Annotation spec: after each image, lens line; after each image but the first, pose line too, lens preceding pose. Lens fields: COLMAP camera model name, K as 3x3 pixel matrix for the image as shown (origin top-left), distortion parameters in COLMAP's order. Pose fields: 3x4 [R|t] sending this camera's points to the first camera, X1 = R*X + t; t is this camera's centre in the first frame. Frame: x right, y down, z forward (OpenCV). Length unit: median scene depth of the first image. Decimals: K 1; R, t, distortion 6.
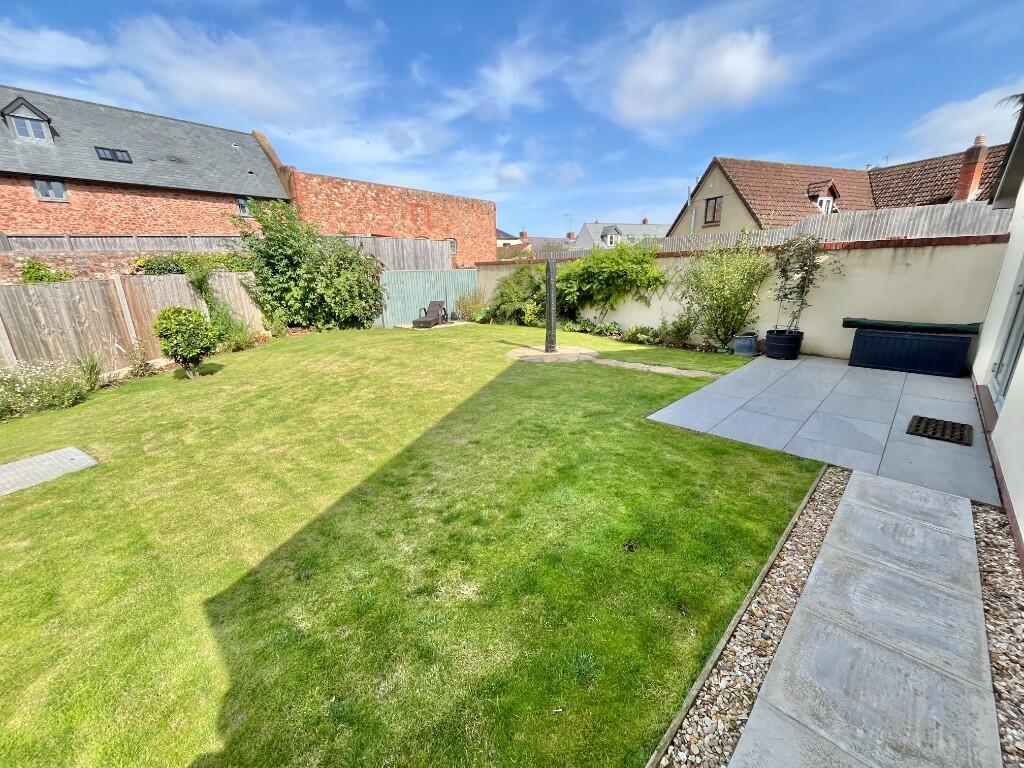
lens RADIAL K [[410.3, 0, 509.3], [0, 410.3, 384.7], [0, 0, 1]] dist [-0.000432, -0.000085]
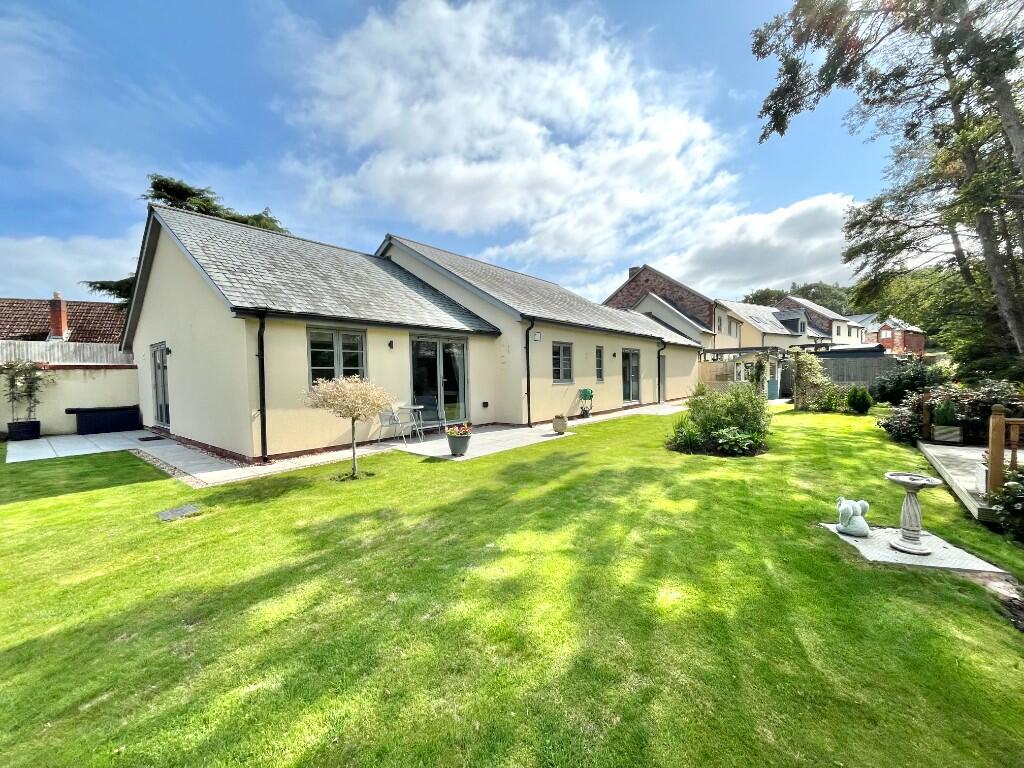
lens RADIAL K [[410.3, 0, 511.4], [0, 410.3, 387.0], [0, 0, 1]] dist [-0.000432, -0.000085]
pose [[-0.105260, -0.003387, 0.994439, -1.026124], [0.286586, 0.957465, 0.033596, 0.214803], [-0.952254, 0.288529, -0.099812, -0.579753]]
